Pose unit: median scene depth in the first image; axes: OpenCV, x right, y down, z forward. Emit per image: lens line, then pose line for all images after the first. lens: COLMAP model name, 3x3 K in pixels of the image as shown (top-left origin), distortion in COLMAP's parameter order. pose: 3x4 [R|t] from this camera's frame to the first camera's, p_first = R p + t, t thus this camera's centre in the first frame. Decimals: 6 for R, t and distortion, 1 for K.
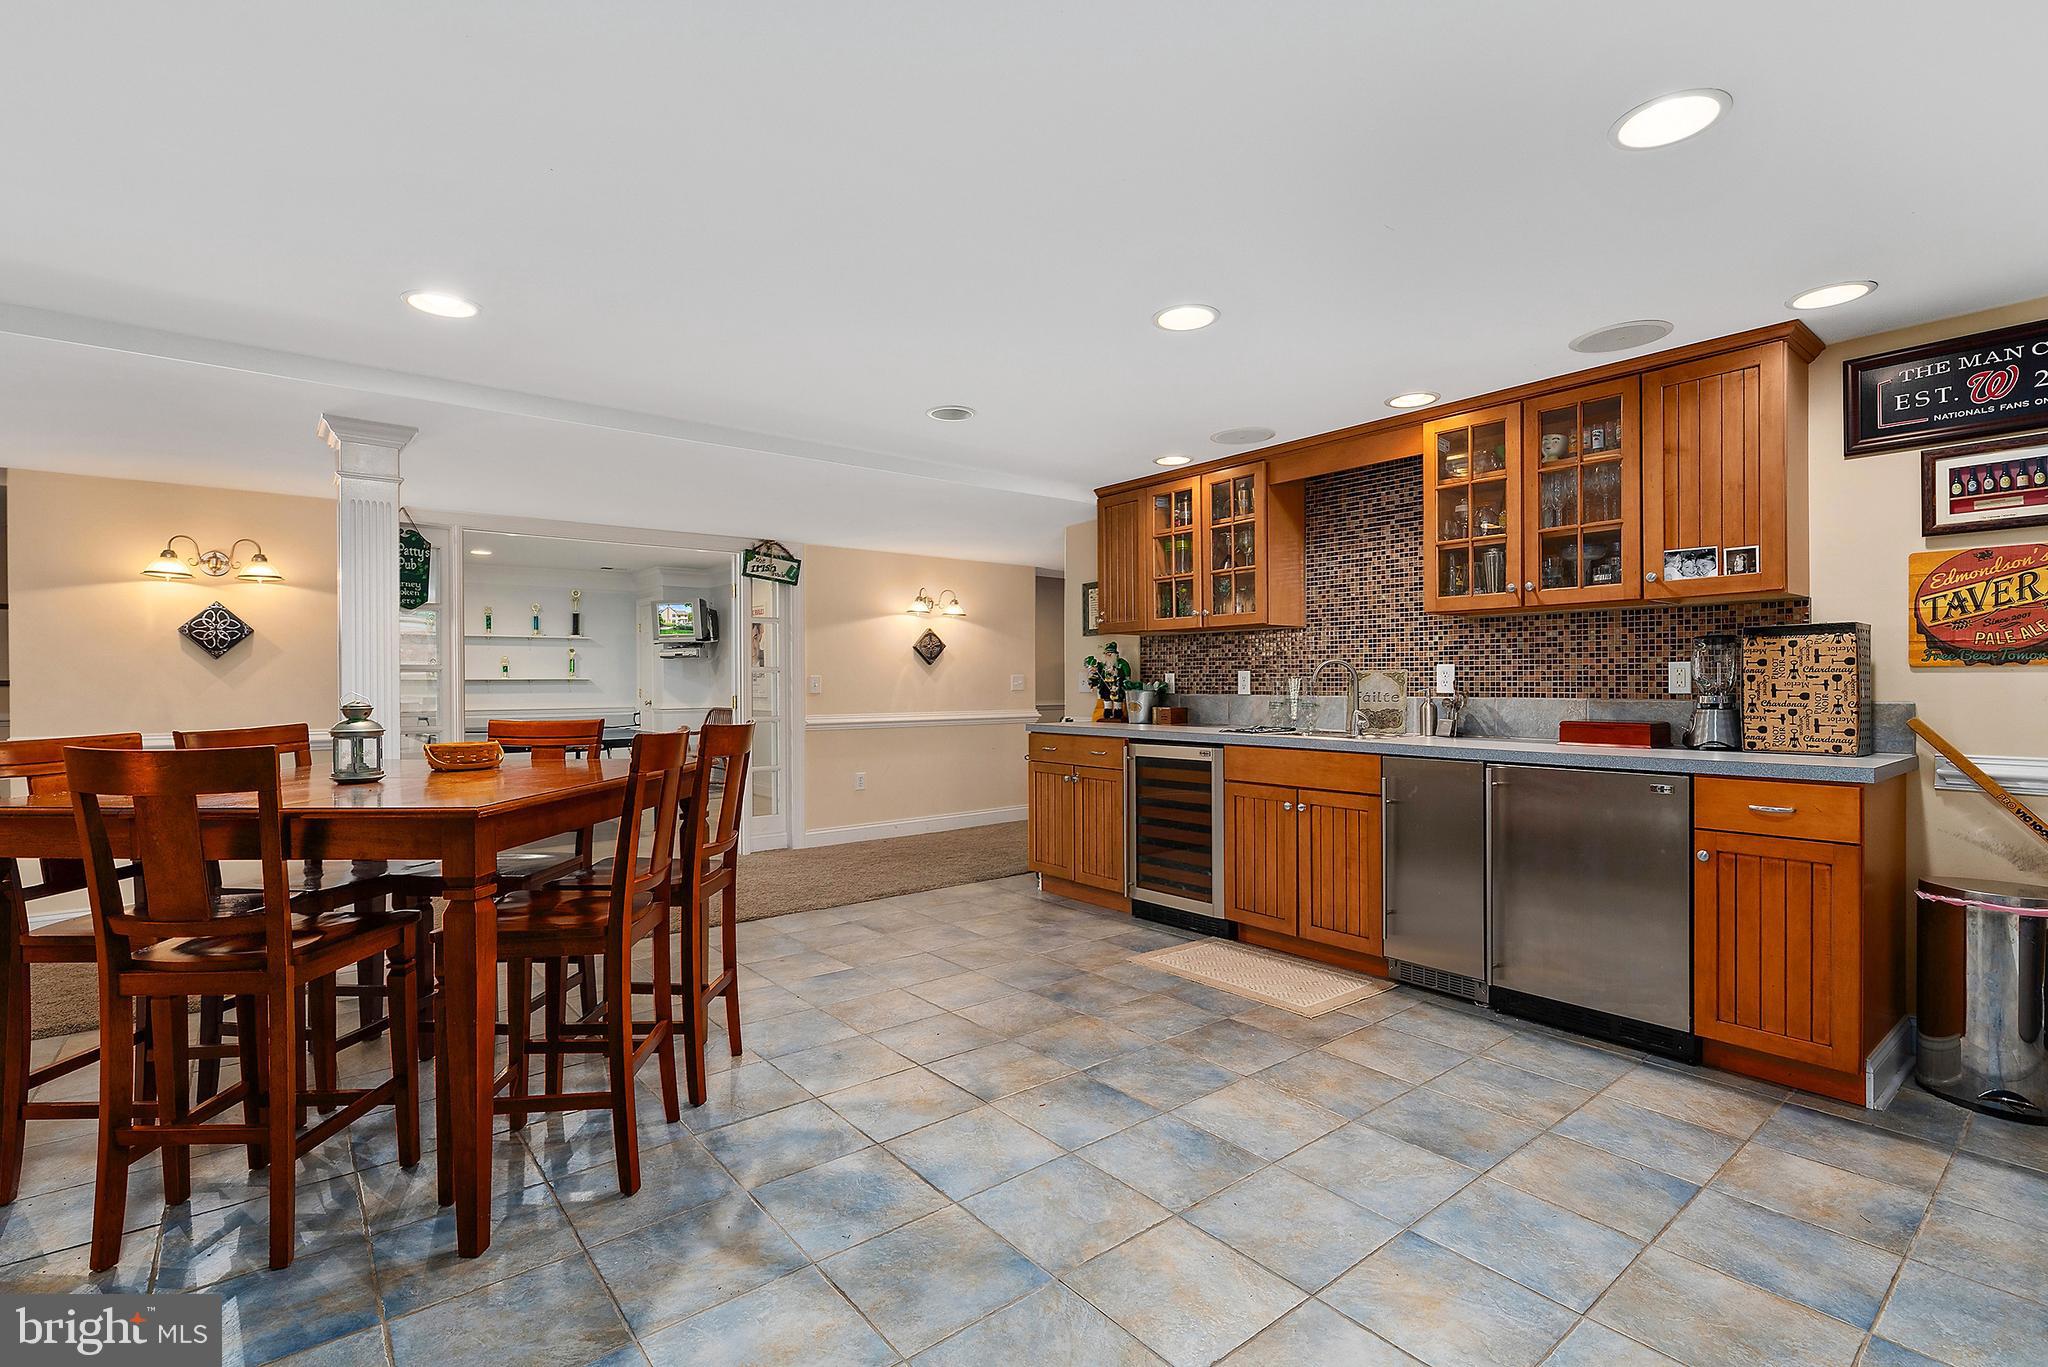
lens RADIAL K [[949.5, 0, 1021.0], [0, 949.5, 684.8], [0, 0, 1]] dist [-0.004739, -0.000620]
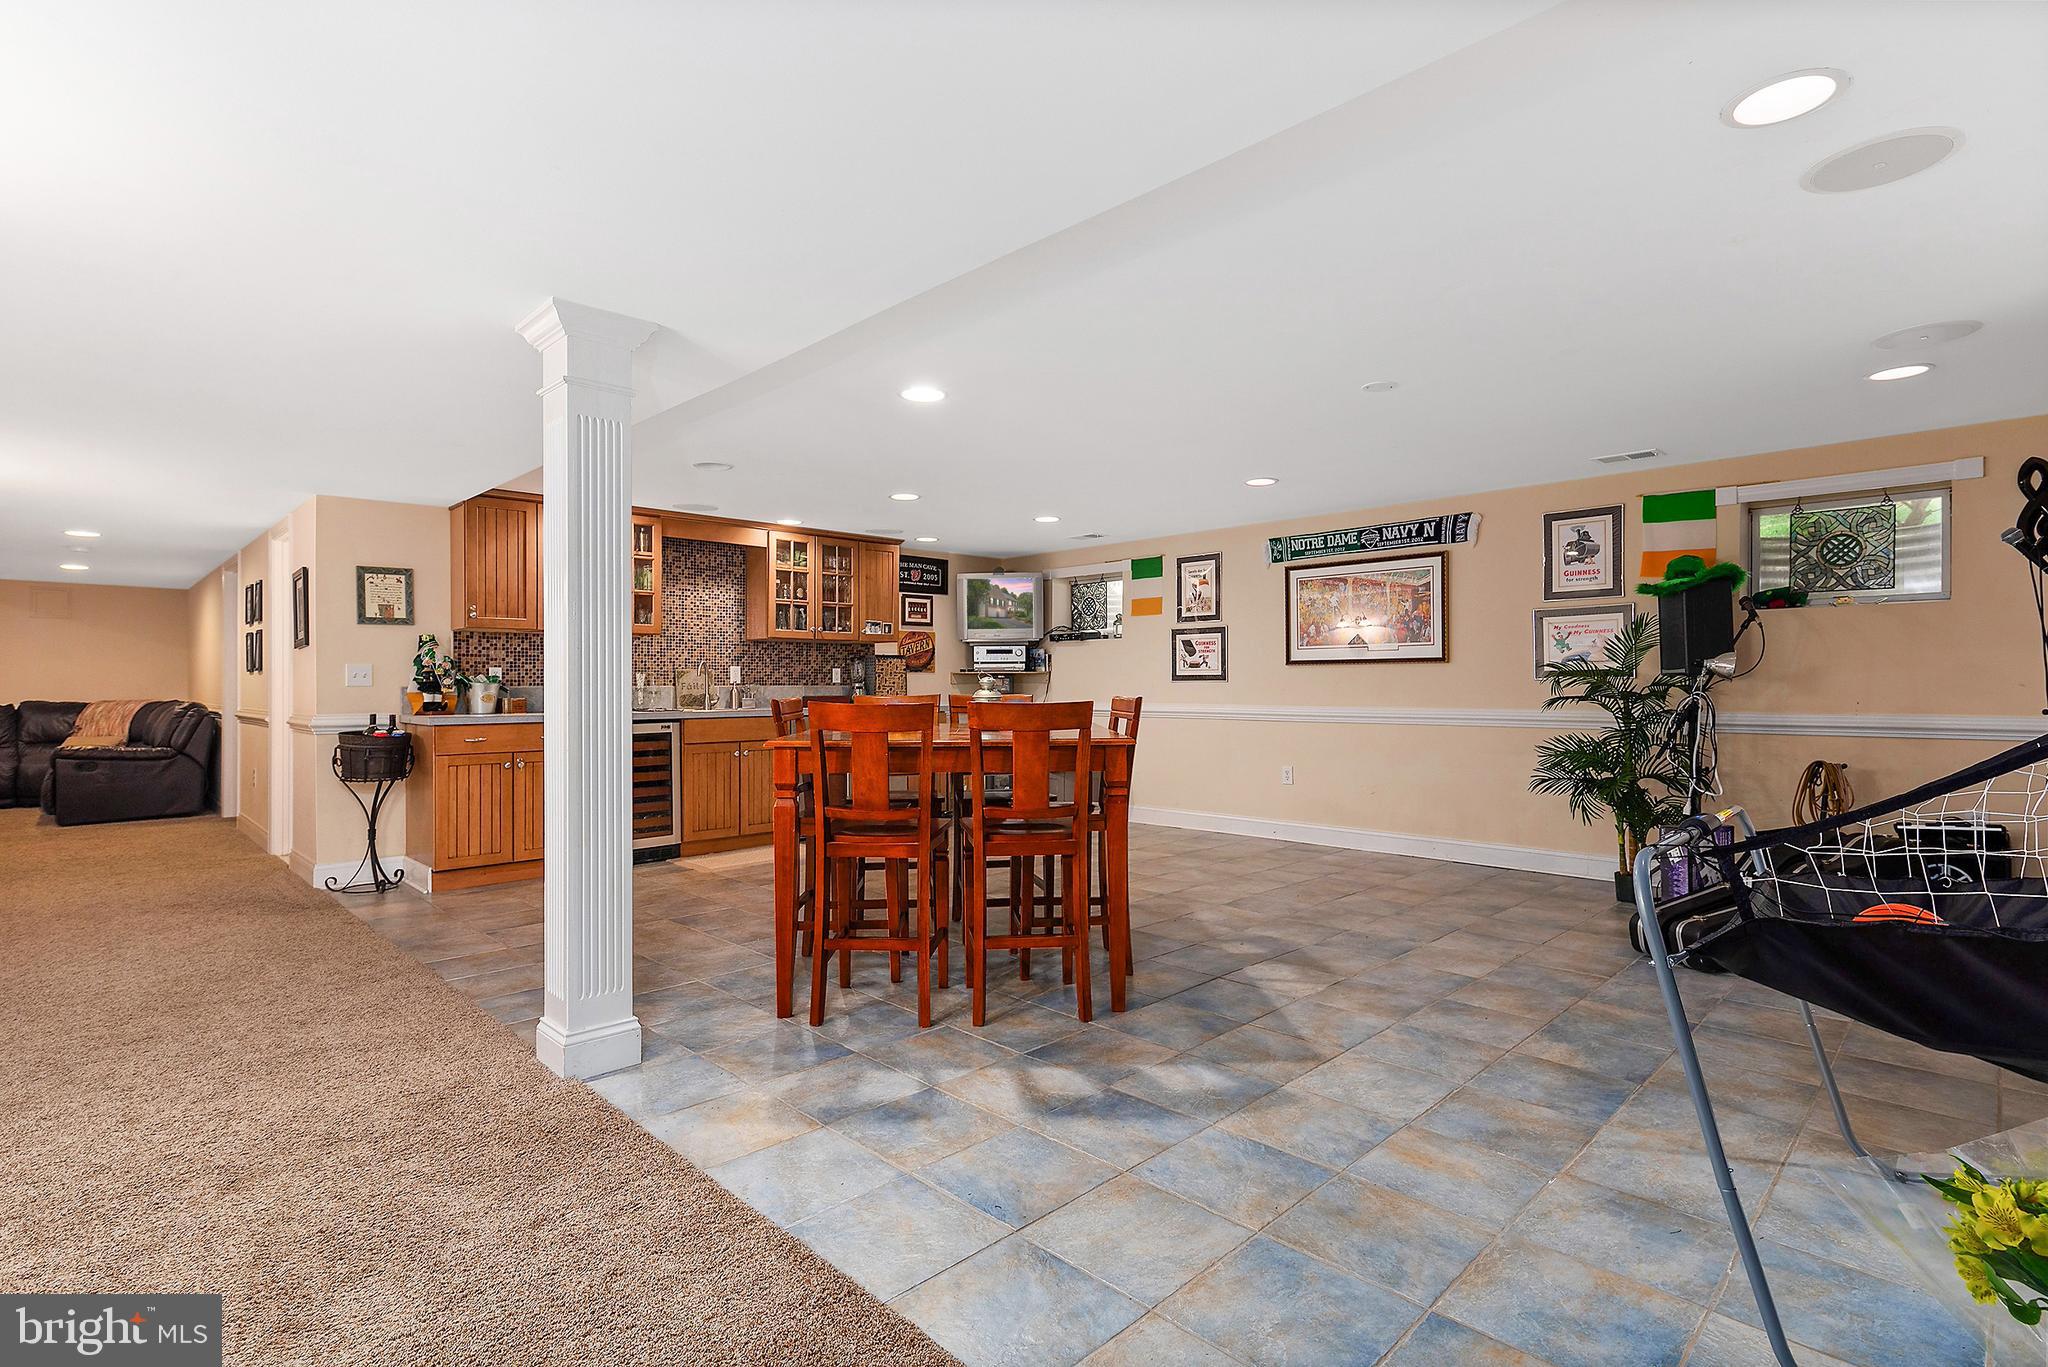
lens RADIAL K [[949.5, 0, 1030.1], [0, 949.5, 676.3], [0, 0, 1]] dist [-0.004739, -0.000620]
pose [[-0.106482, 0.012502, 0.994236, -1.302229], [0.006207, 0.999910, -0.011908, 0.019576], [-0.994295, 0.004904, -0.106550, 0.662815]]
